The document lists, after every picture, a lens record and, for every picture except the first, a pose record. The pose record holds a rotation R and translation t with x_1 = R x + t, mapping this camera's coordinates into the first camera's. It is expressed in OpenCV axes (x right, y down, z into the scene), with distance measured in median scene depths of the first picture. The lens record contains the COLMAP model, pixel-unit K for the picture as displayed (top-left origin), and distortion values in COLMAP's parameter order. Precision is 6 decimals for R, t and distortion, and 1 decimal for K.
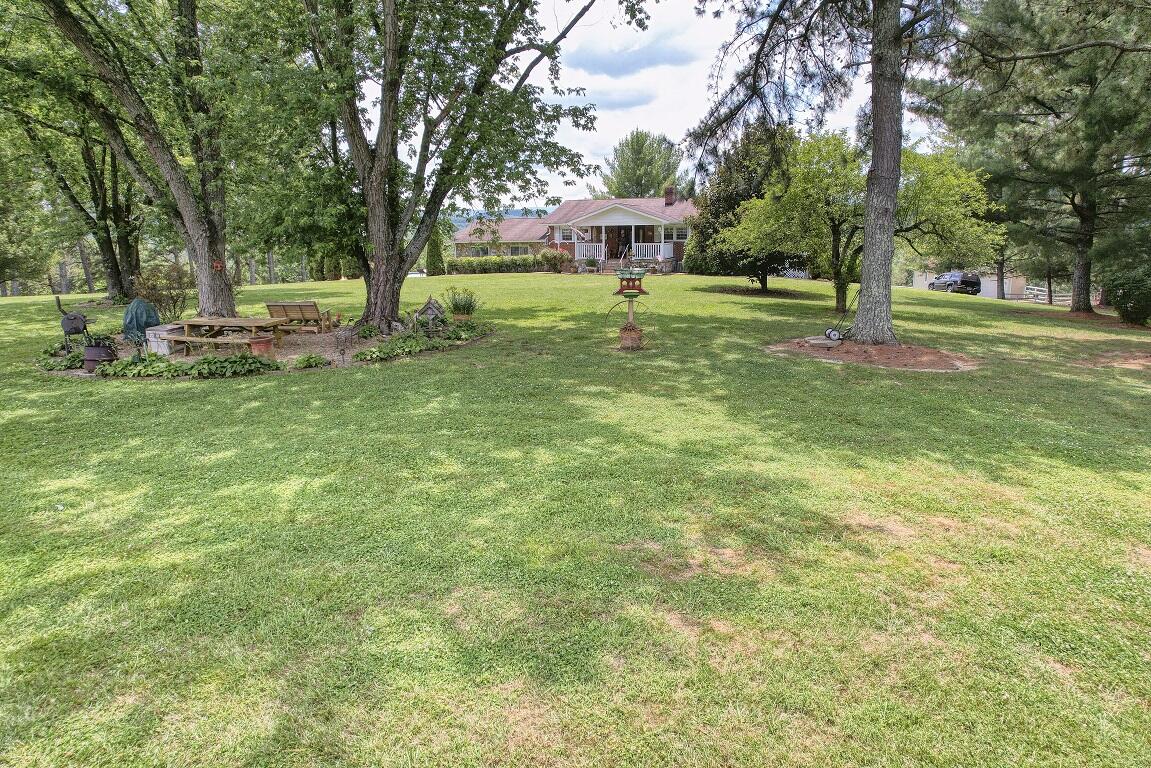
lens RADIAL K [[756.7, 0, 574.4], [0, 756.7, 388.9], [0, 0, 1]] dist [-0.026220, 0.013154]
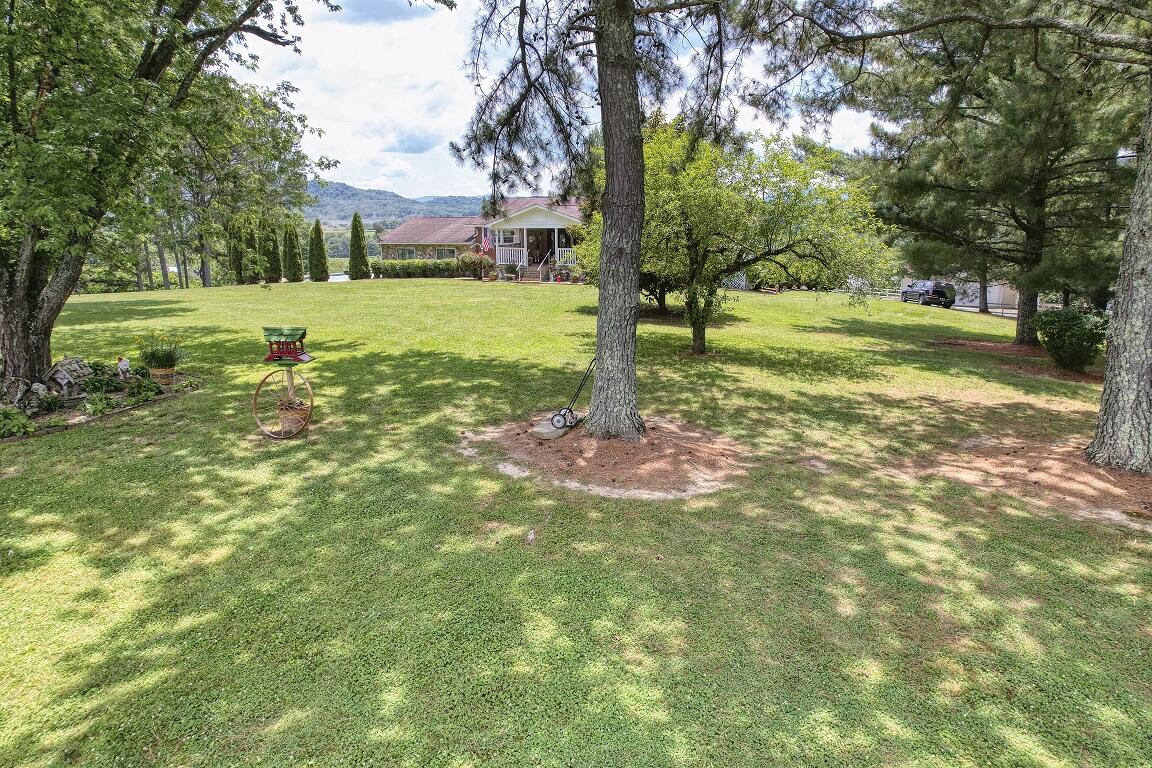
lens RADIAL K [[757.4, 0, 574.7], [0, 757.4, 382.6], [0, 0, 1]] dist [-0.026220, 0.013154]
pose [[0.998998, 0.012824, -0.042873, 0.138524], [-0.012401, 0.999872, 0.010131, -0.040874], [0.042998, -0.009589, 0.999029, 0.096238]]
